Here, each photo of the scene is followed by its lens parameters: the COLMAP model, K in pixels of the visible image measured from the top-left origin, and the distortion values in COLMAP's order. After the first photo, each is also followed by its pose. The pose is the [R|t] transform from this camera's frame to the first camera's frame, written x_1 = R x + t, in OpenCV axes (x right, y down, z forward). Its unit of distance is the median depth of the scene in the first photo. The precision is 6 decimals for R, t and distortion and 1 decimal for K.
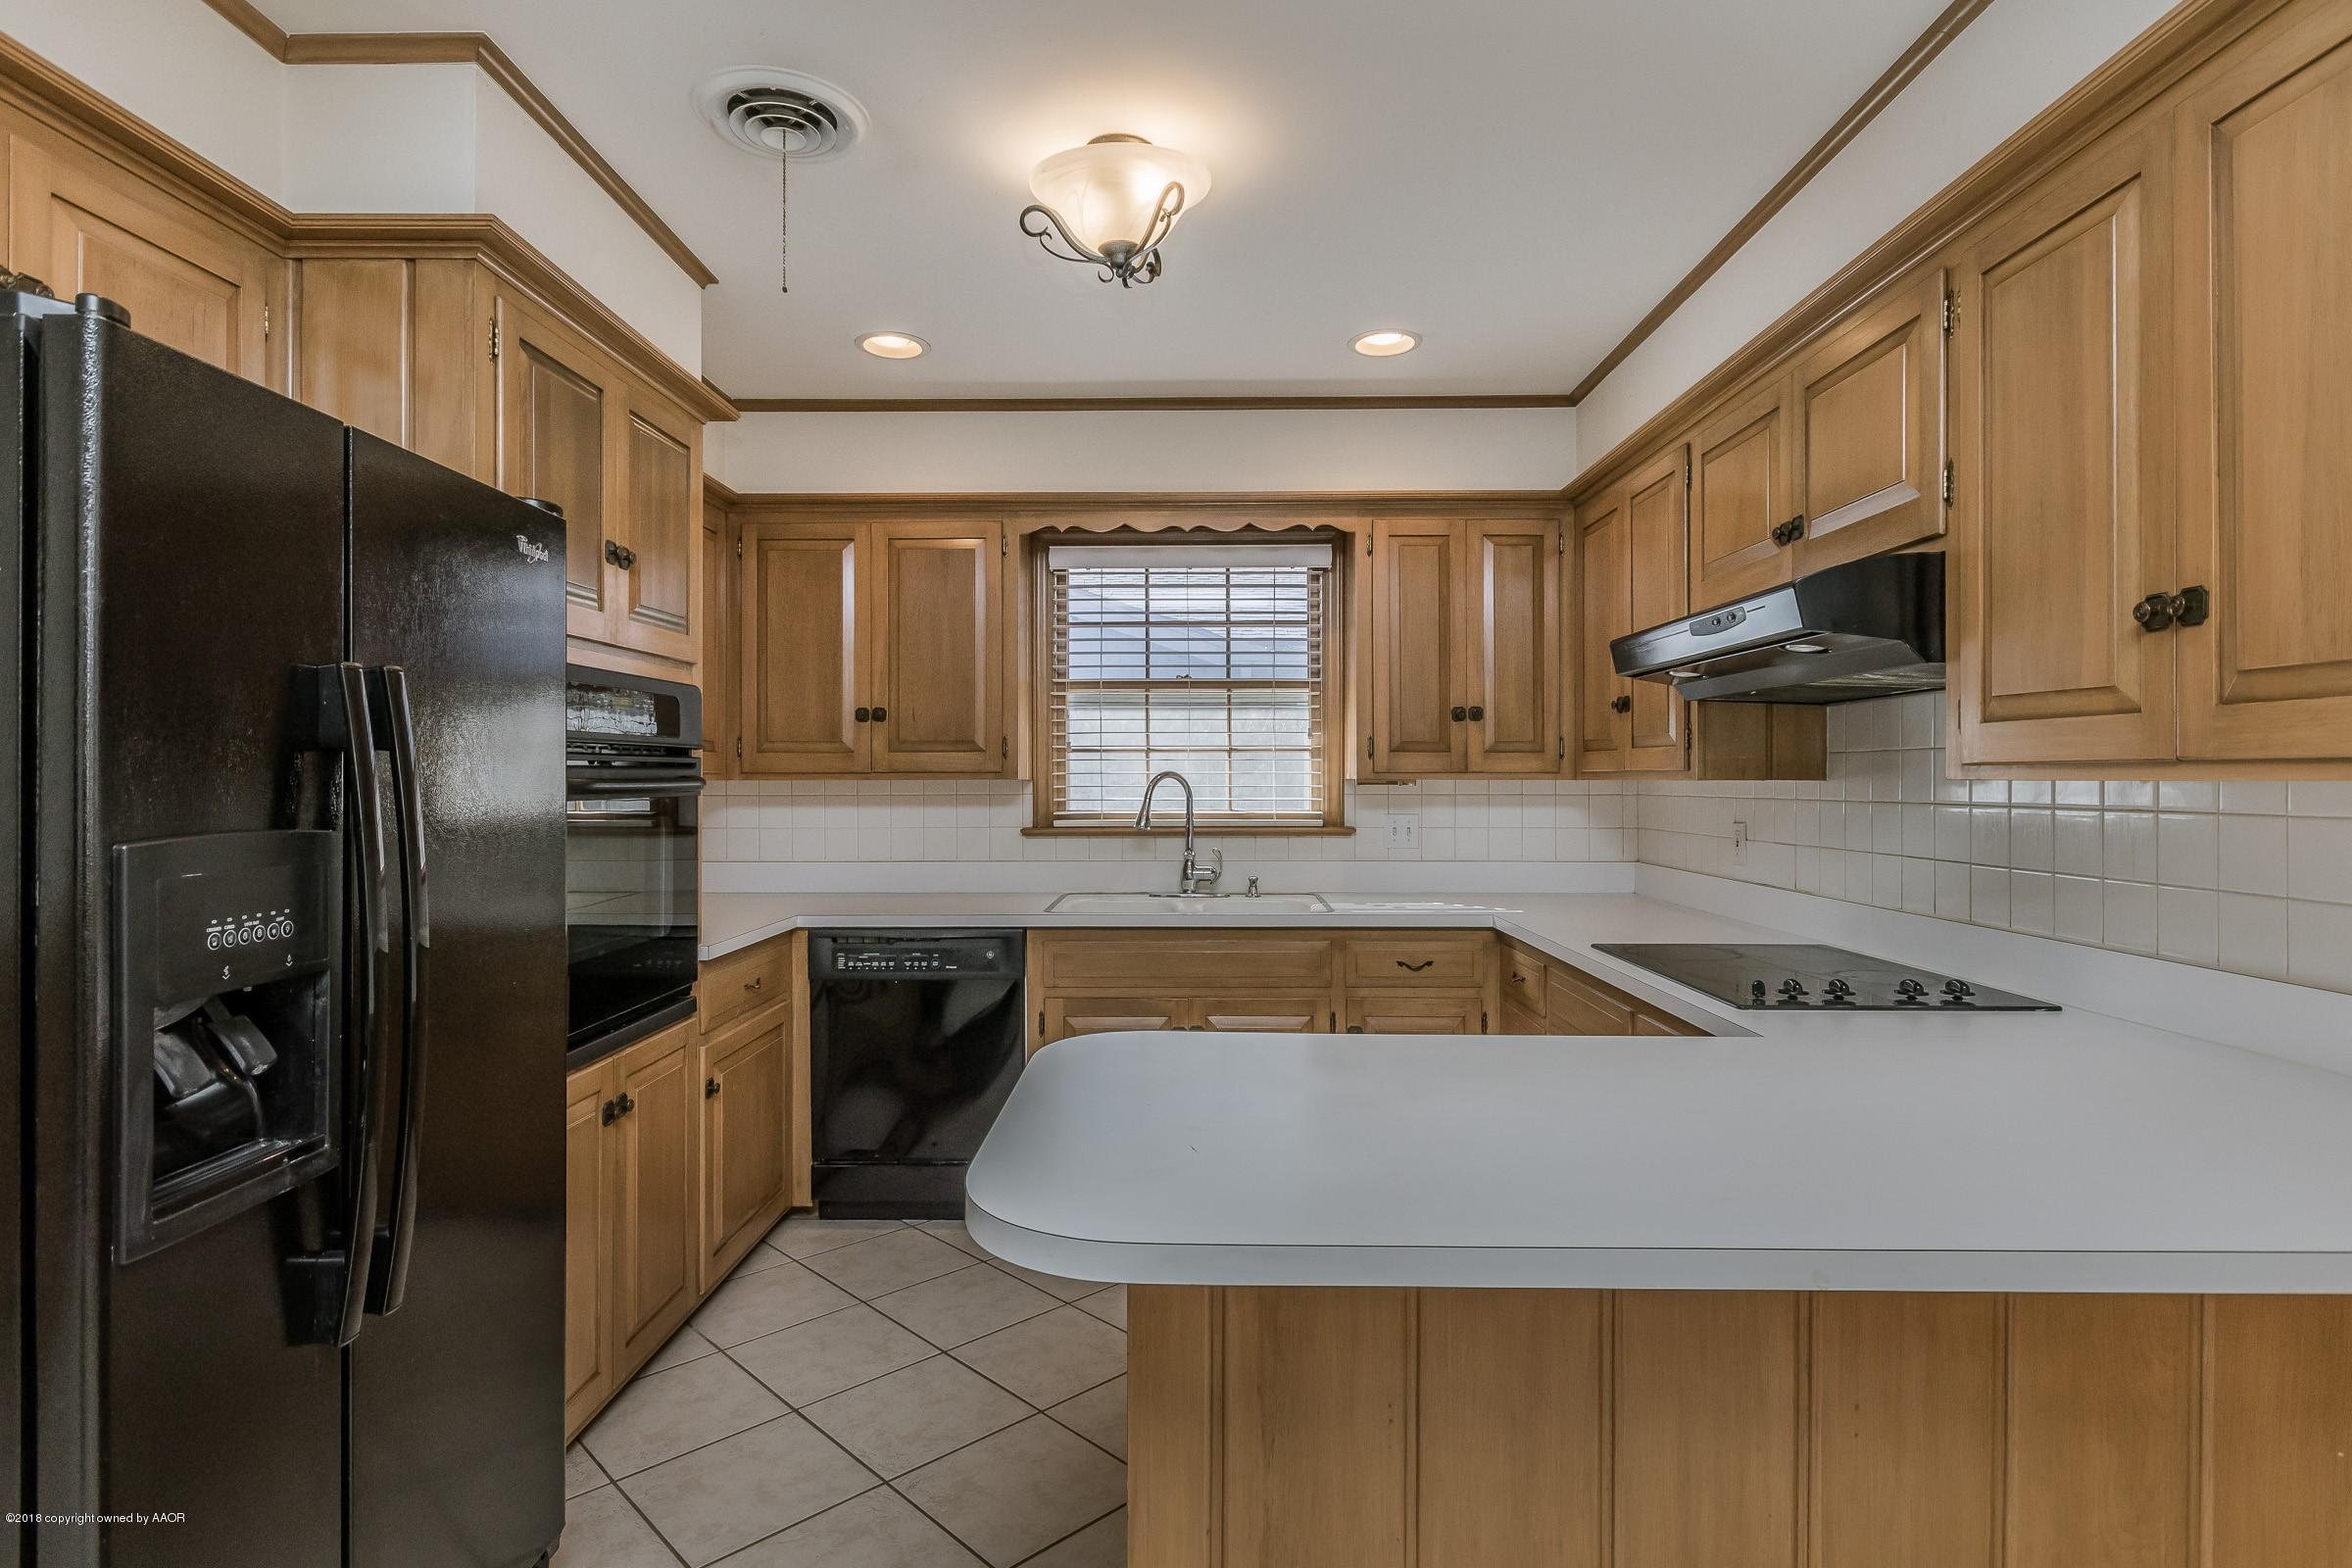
lens RADIAL K [[1225.6, 0, 1179.3], [0, 1225.6, 784.2], [0, 0, 1]] dist [0.024594, 0.000742]
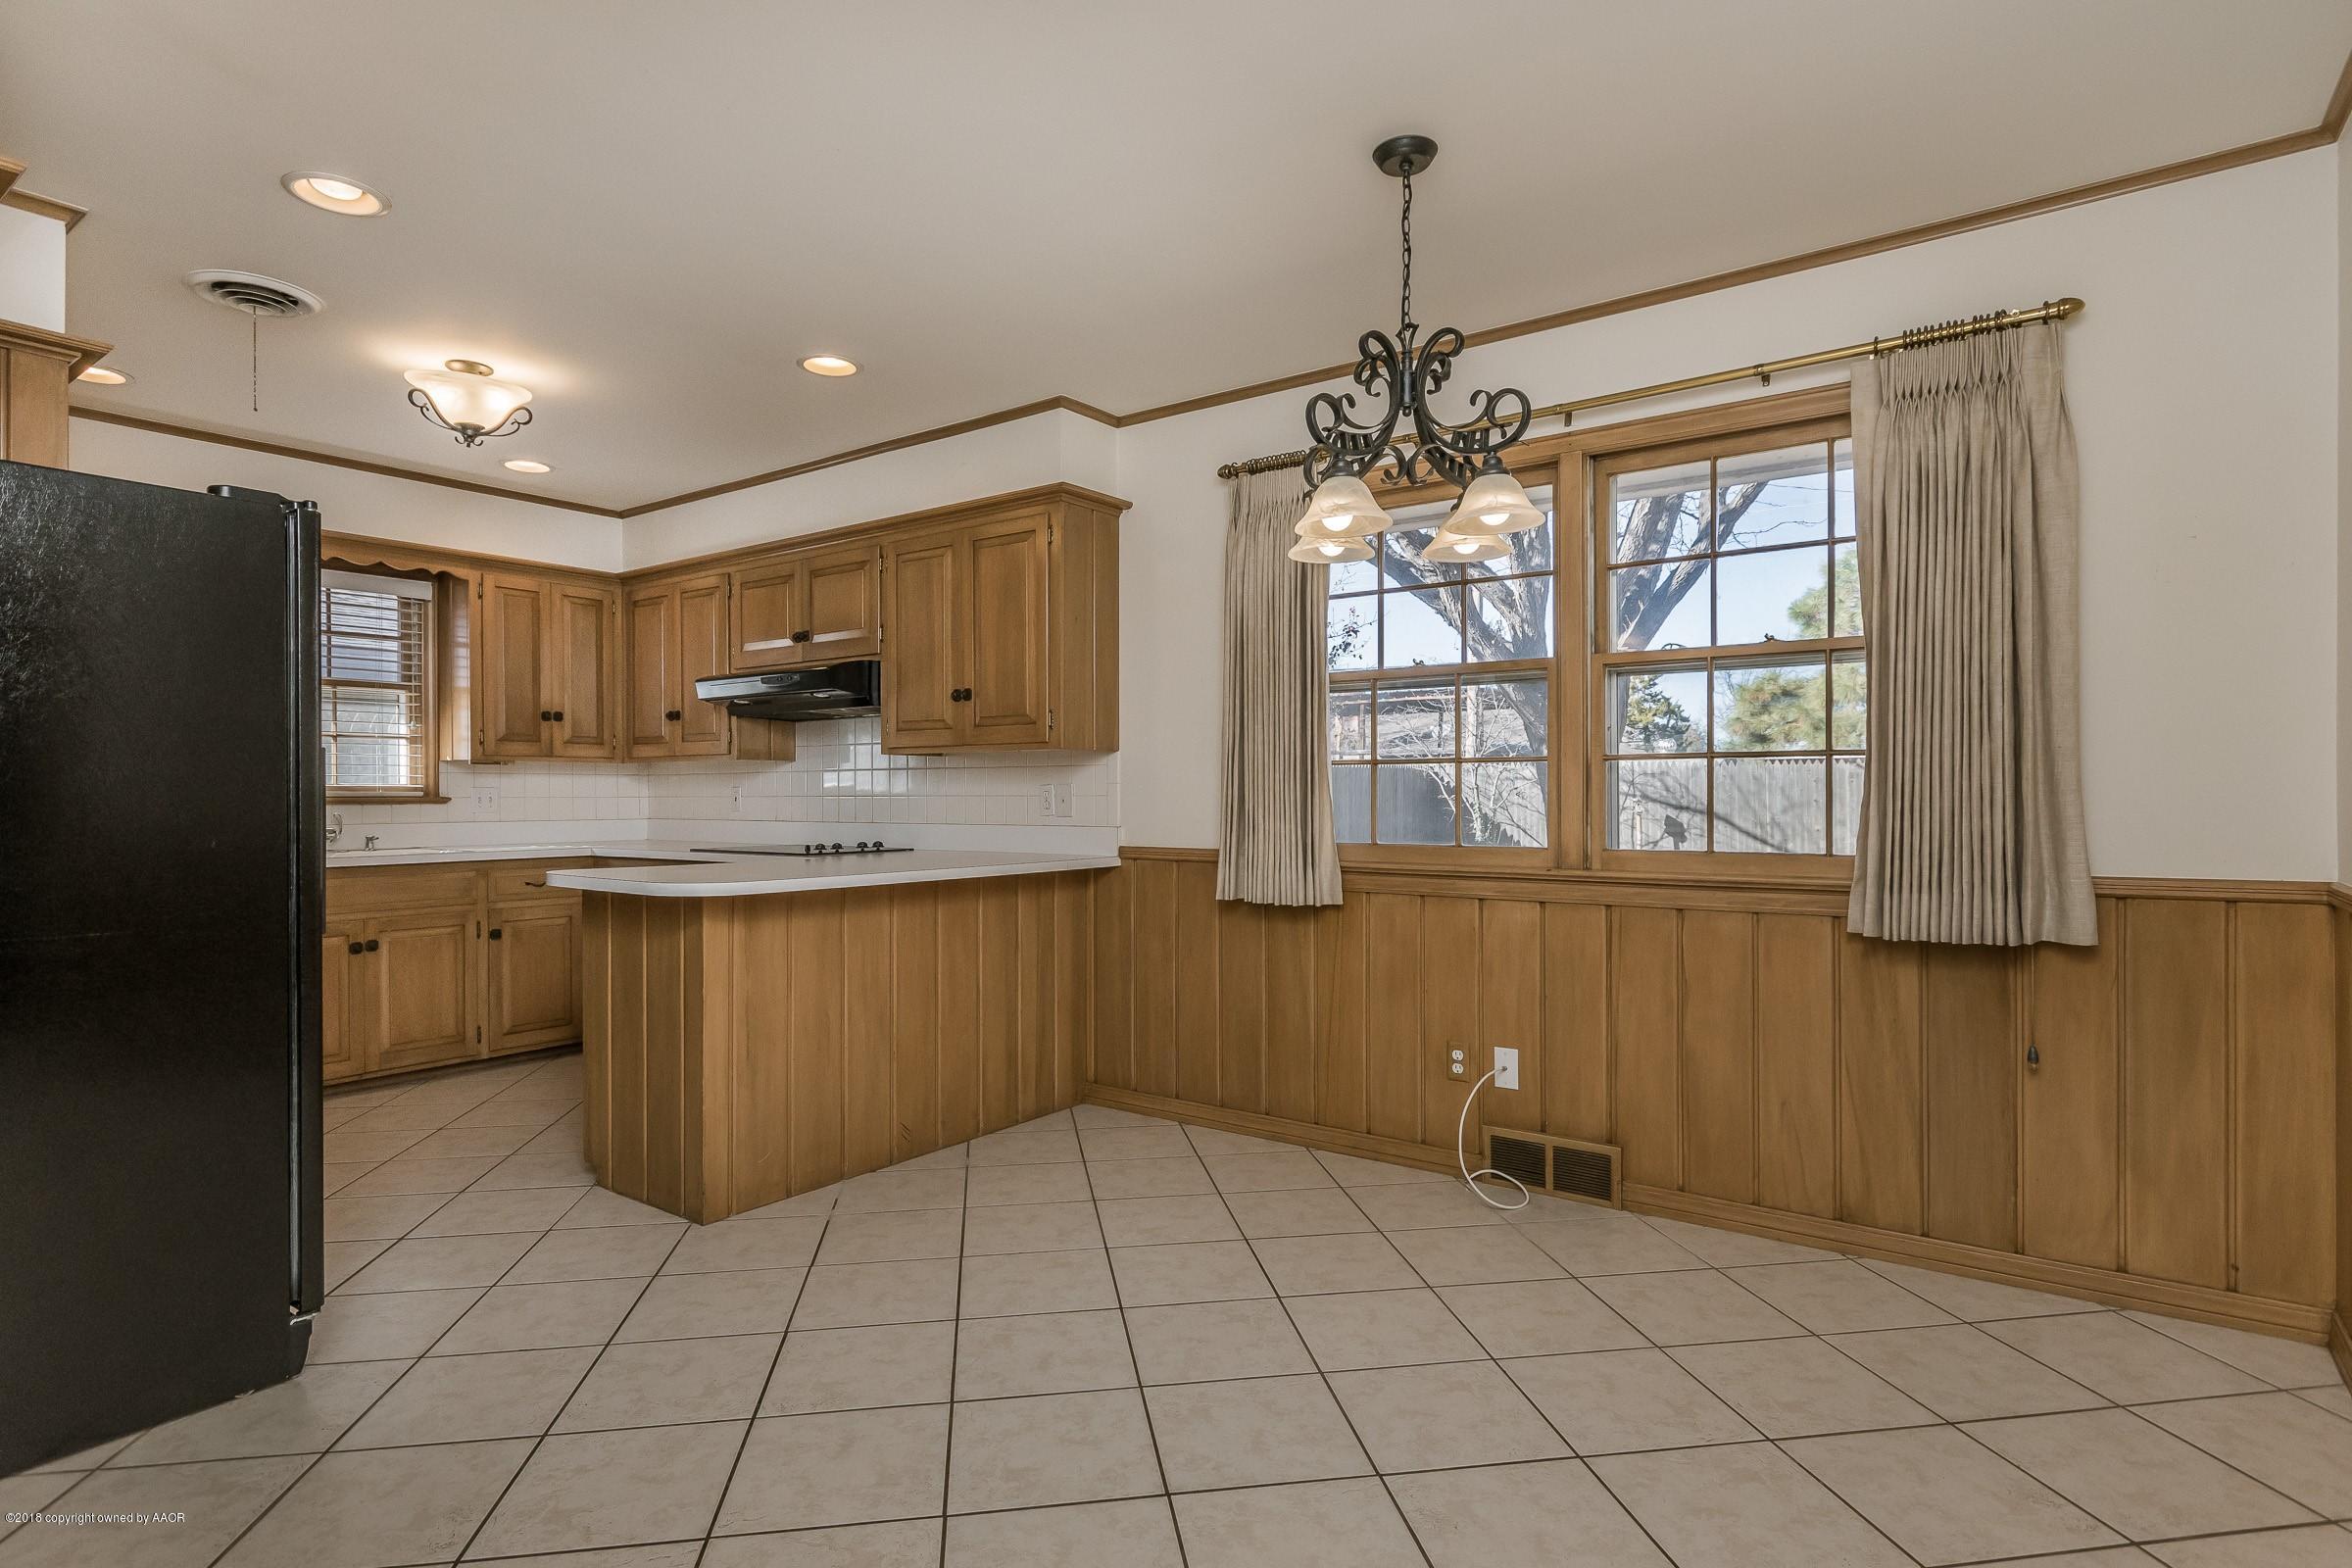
lens RADIAL K [[1225.6, 0, 1177.3], [0, 1225.6, 795.9], [0, 0, 1]] dist [0.024594, 0.000742]
pose [[0.592810, 0.000161, 0.805342, -0.505688], [0.006056, 0.999971, -0.004658, 0.048231], [-0.805319, 0.007638, 0.592792, -0.464417]]
